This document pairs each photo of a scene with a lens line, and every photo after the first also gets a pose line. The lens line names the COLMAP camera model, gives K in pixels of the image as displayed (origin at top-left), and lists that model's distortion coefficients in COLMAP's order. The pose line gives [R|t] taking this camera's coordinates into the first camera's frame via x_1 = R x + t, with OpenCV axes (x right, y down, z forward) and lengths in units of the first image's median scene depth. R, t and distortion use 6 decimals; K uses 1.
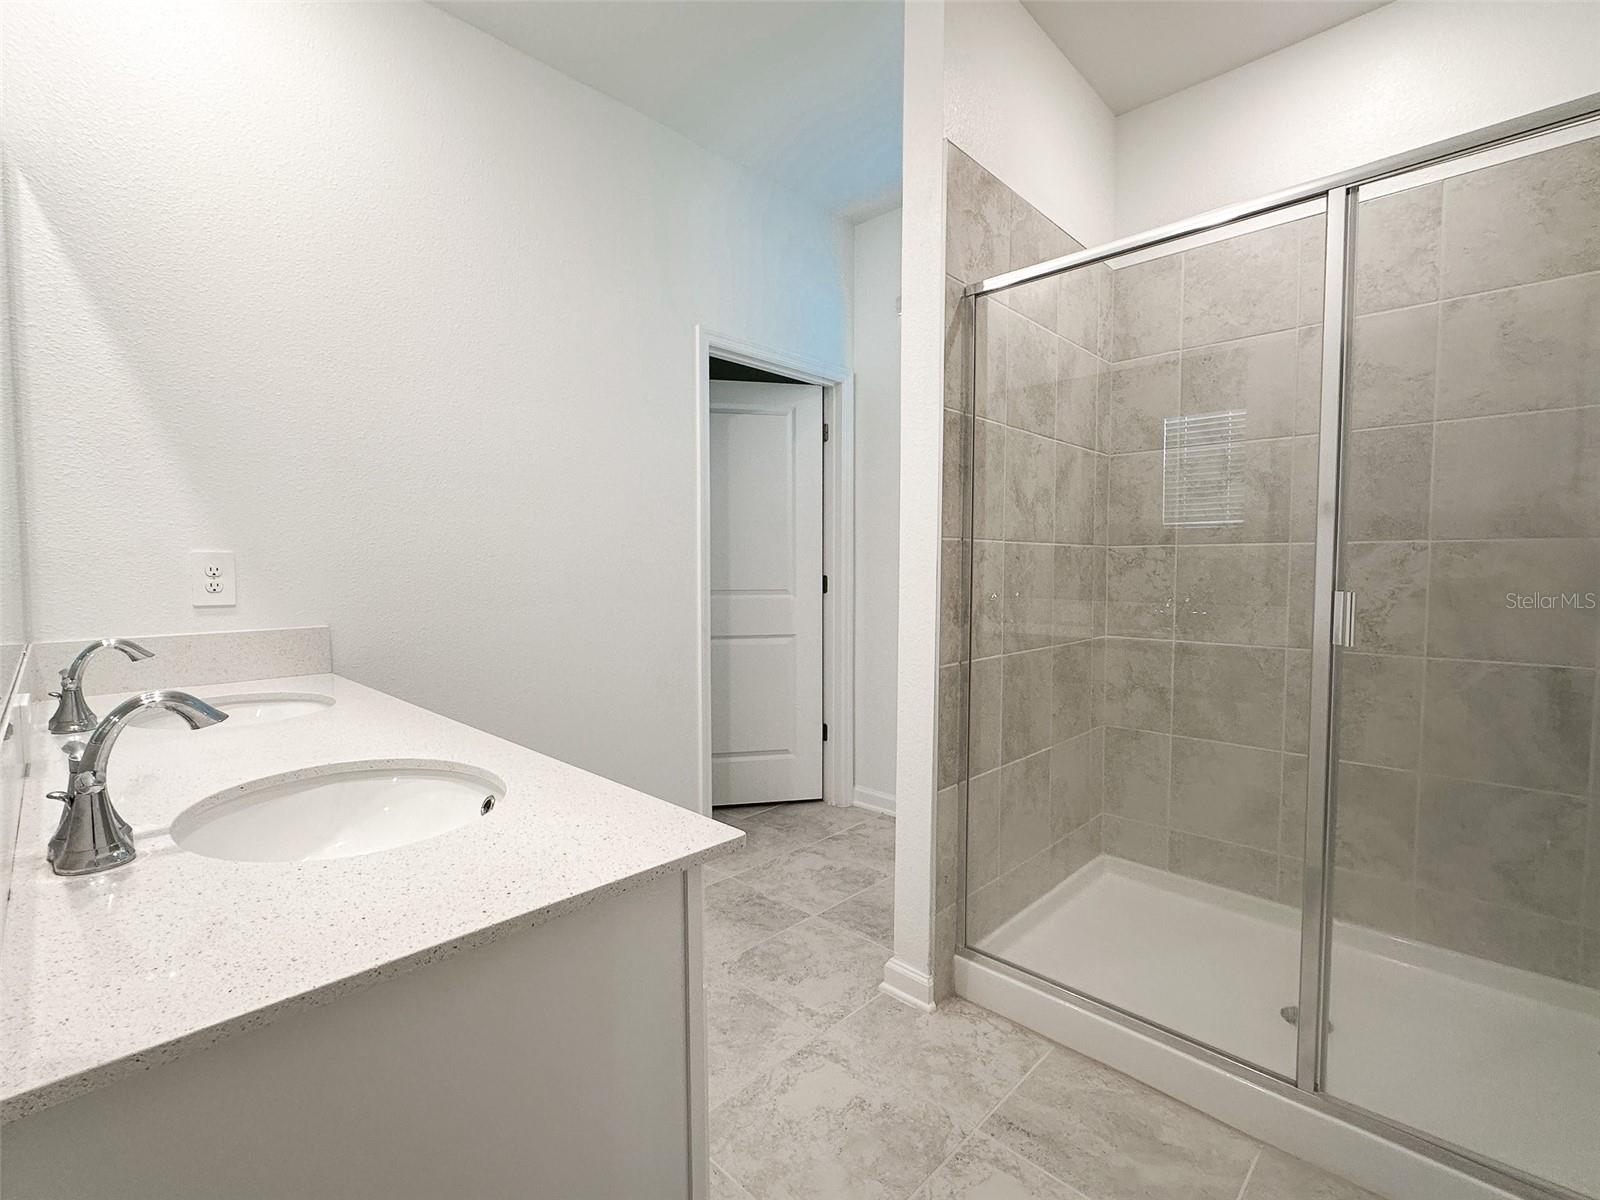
lens RADIAL K [[724.3, 0, 799.7], [0, 724.3, 601.2], [0, 0, 1]] dist [-0.002367, -0.000367]
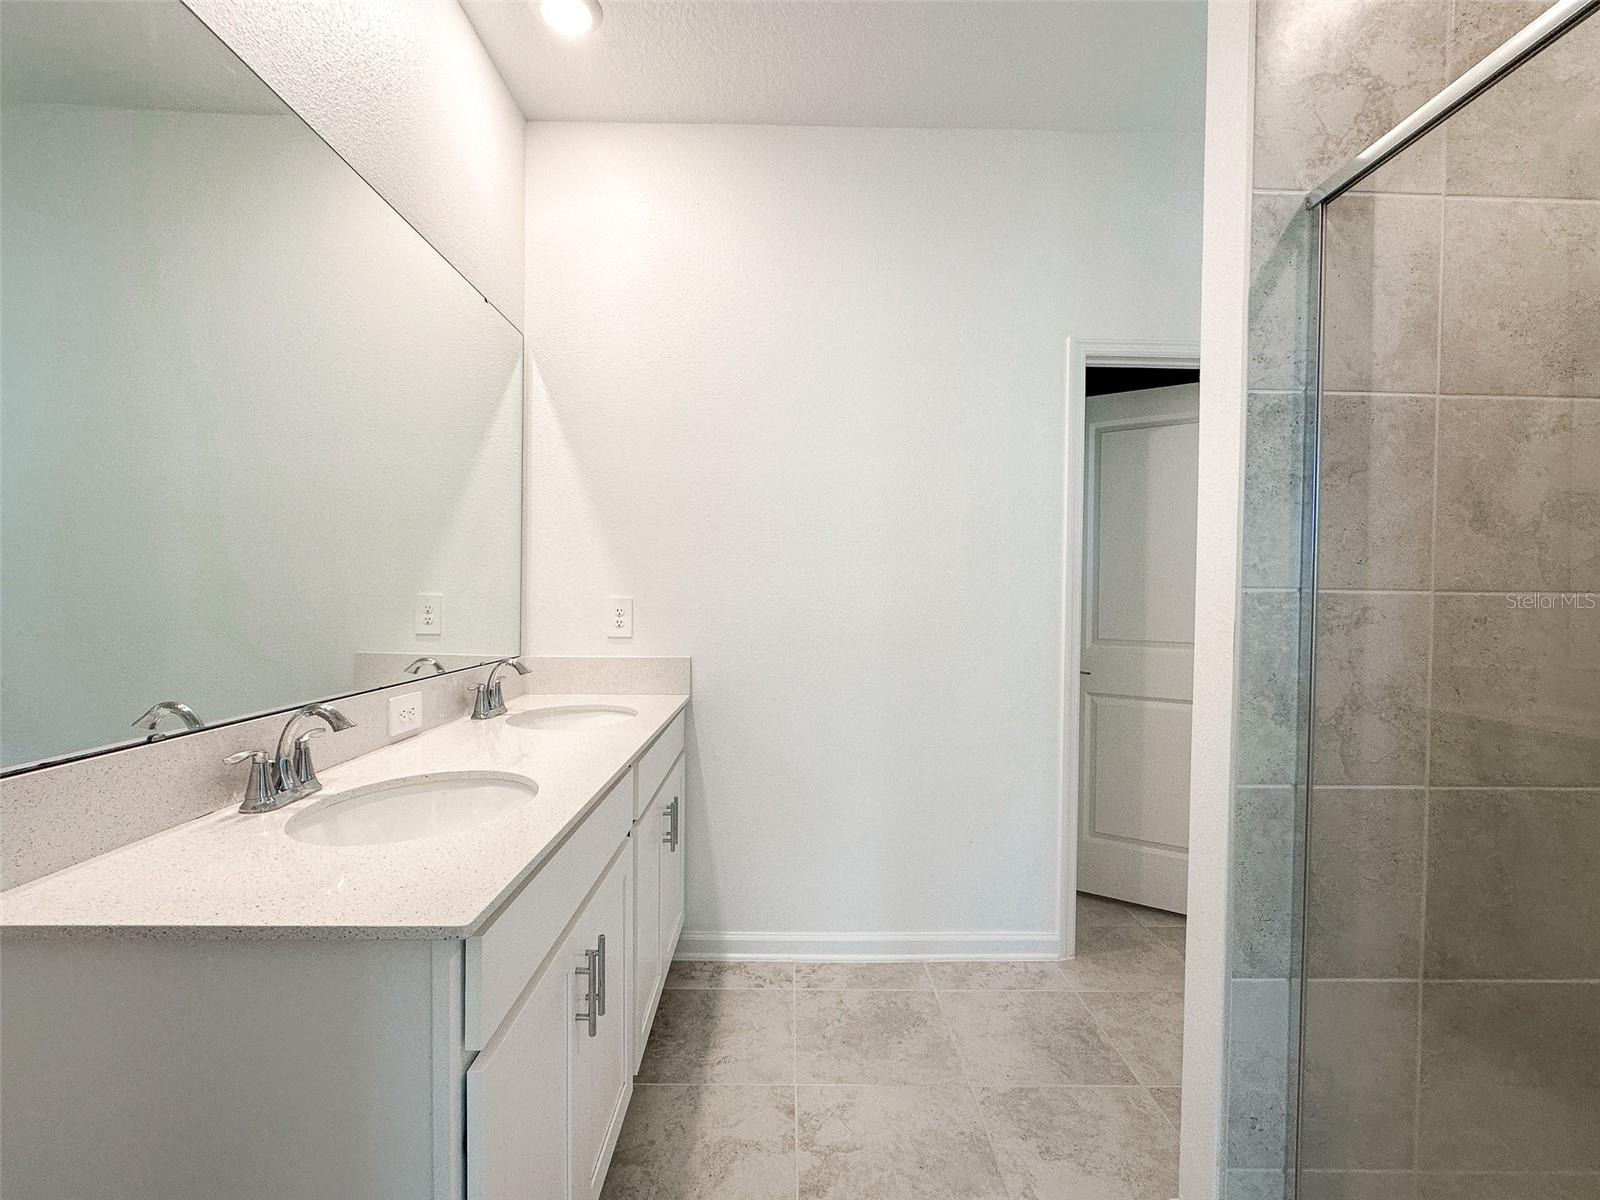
lens RADIAL K [[724.3, 0, 799.7], [0, 724.3, 601.2], [0, 0, 1]] dist [-0.002367, -0.000367]
pose [[0.704149, 0.016587, -0.709858, 0.363572], [-0.045661, 0.998716, -0.021957, -0.042188], [0.708582, 0.047874, 0.704002, 0.247411]]
